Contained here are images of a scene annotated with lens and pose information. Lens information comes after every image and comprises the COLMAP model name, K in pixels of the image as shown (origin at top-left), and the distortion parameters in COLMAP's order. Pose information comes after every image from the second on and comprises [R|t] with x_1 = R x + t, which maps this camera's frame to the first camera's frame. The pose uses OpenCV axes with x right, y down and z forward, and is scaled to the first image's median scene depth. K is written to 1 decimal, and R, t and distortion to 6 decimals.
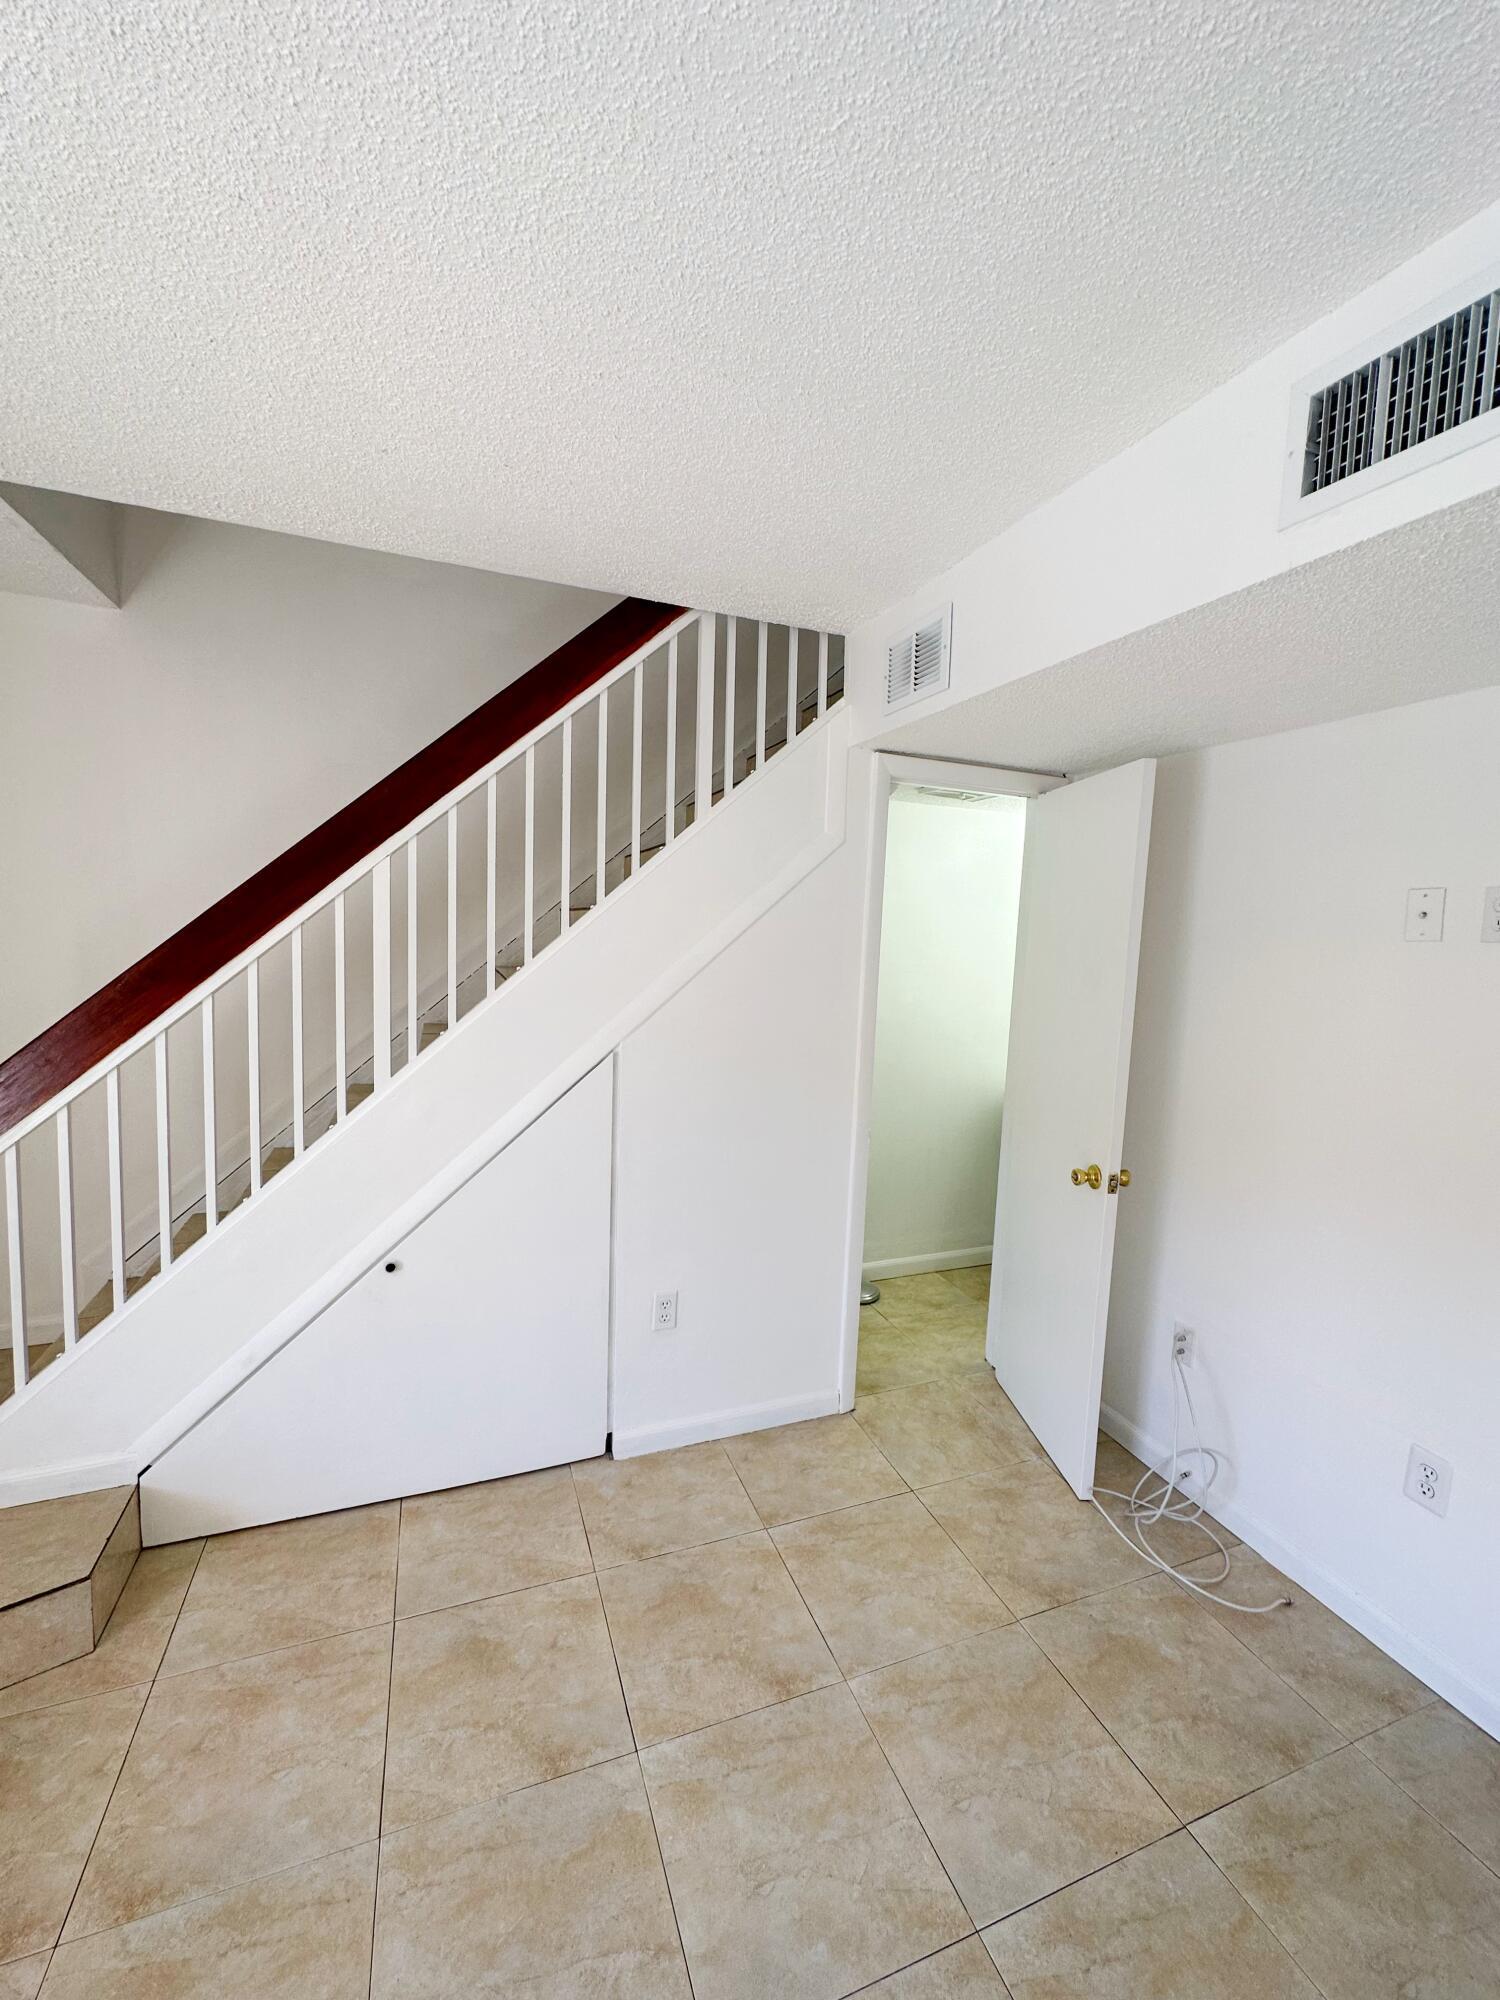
lens RADIAL K [[803.3, 0, 747.4], [0, 803.3, 996.7], [0, 0, 1]] dist [-0.002395, 0.000714]
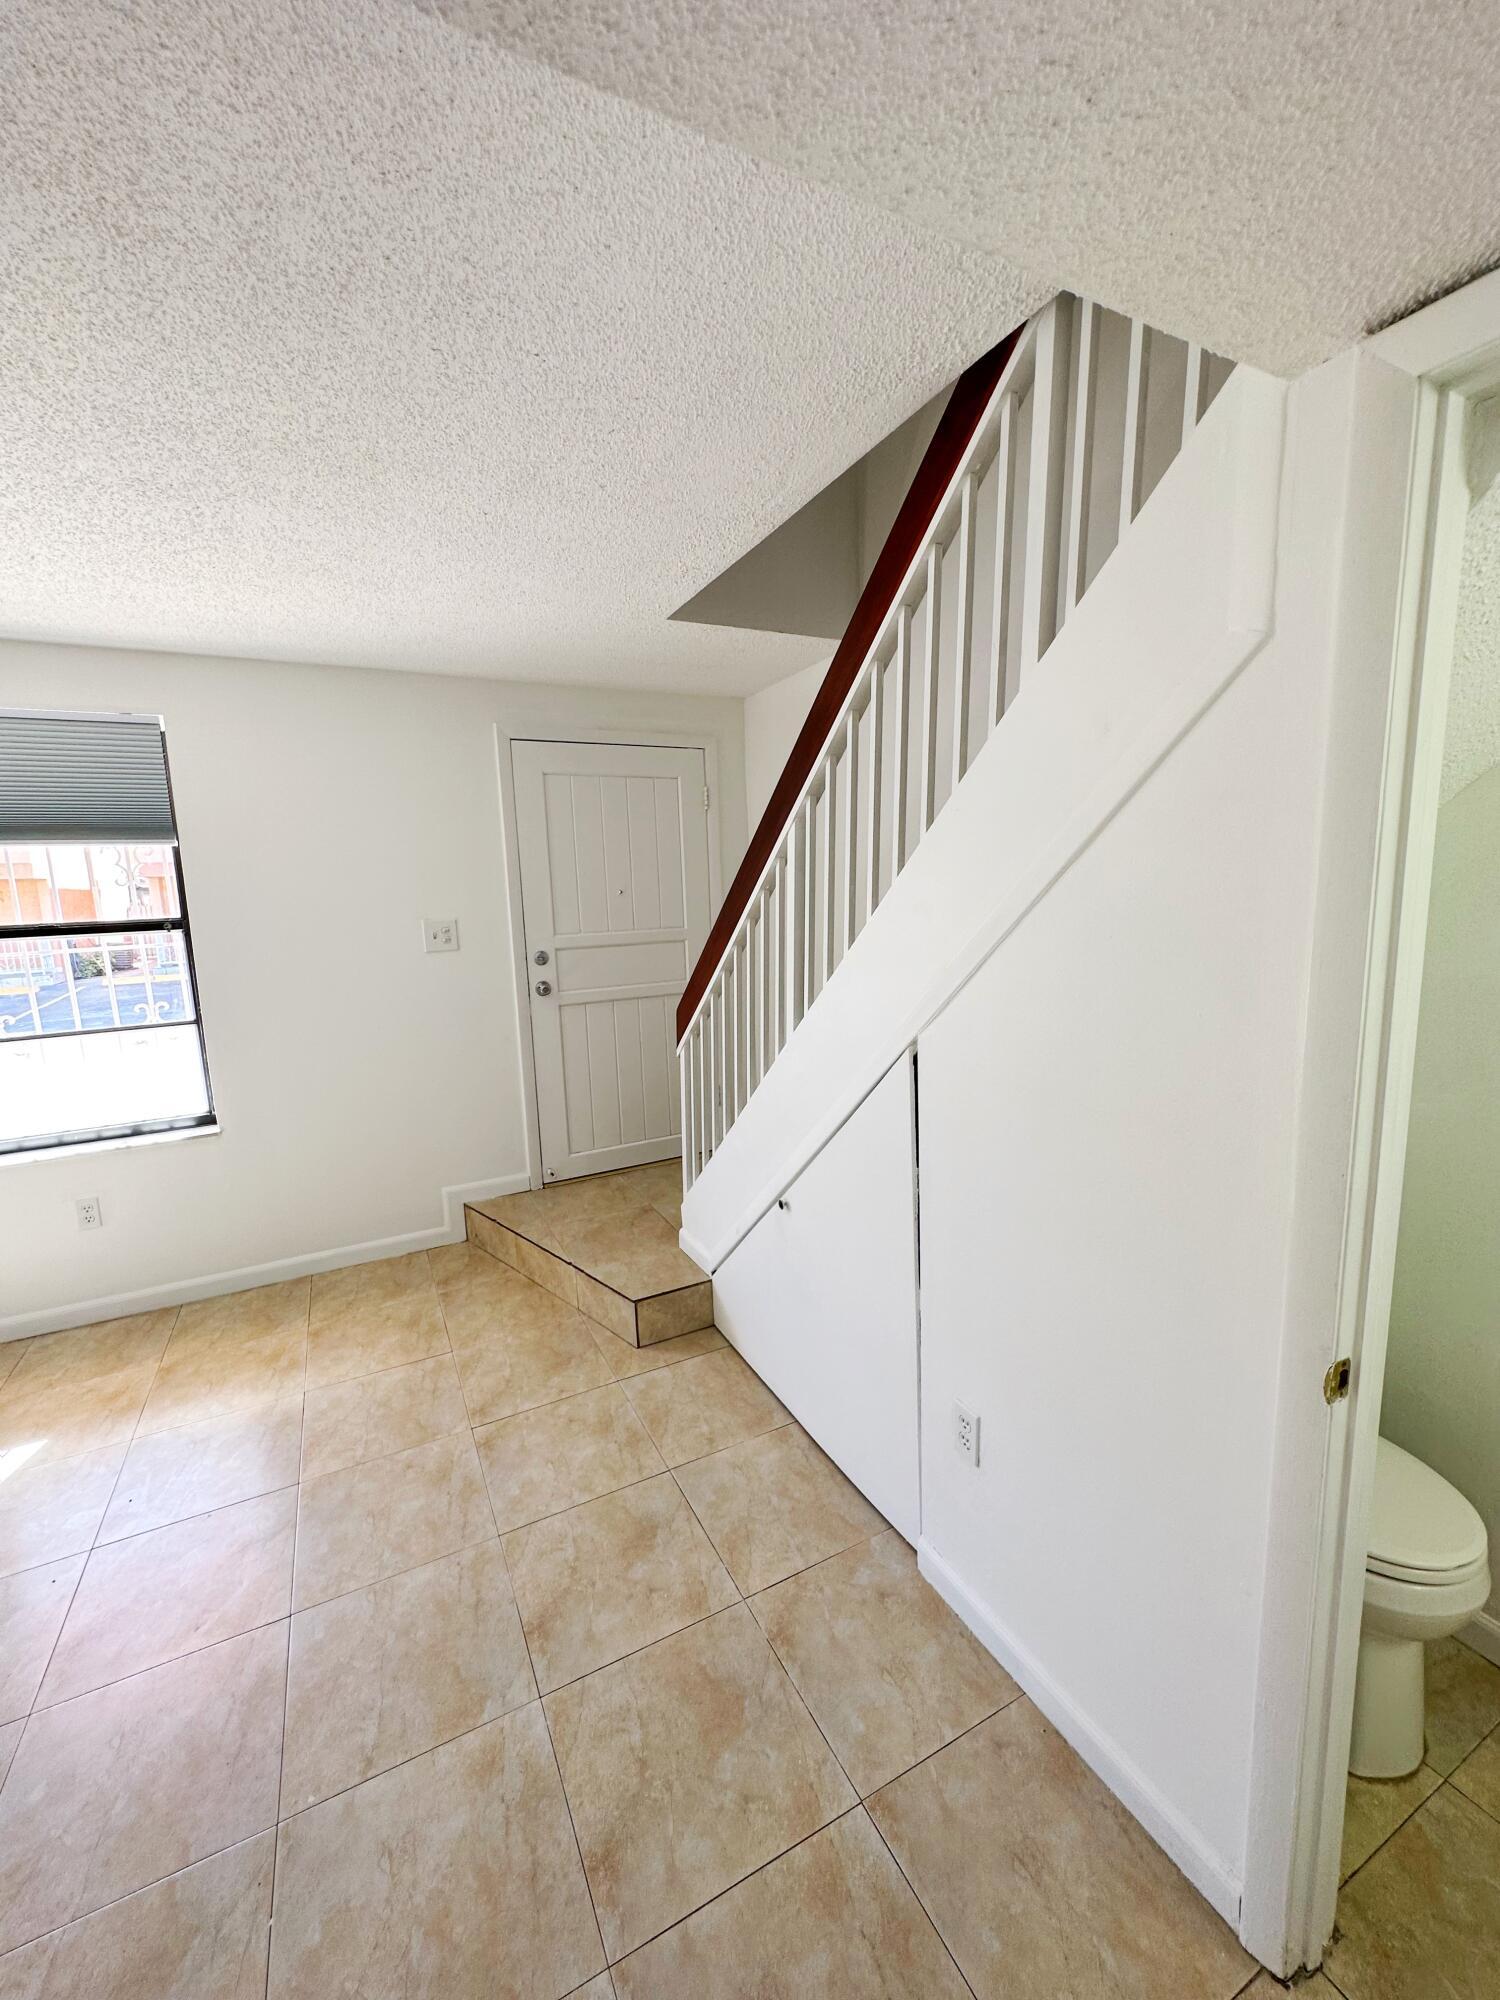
lens RADIAL K [[803.3, 0, 748.0], [0, 803.3, 1002.7], [0, 0, 1]] dist [-0.002395, 0.000714]
pose [[0.105883, 0.108586, -0.988432, 0.694023], [-0.051761, 0.993274, 0.103573, -0.052647], [0.993030, 0.040196, 0.110792, 0.958683]]
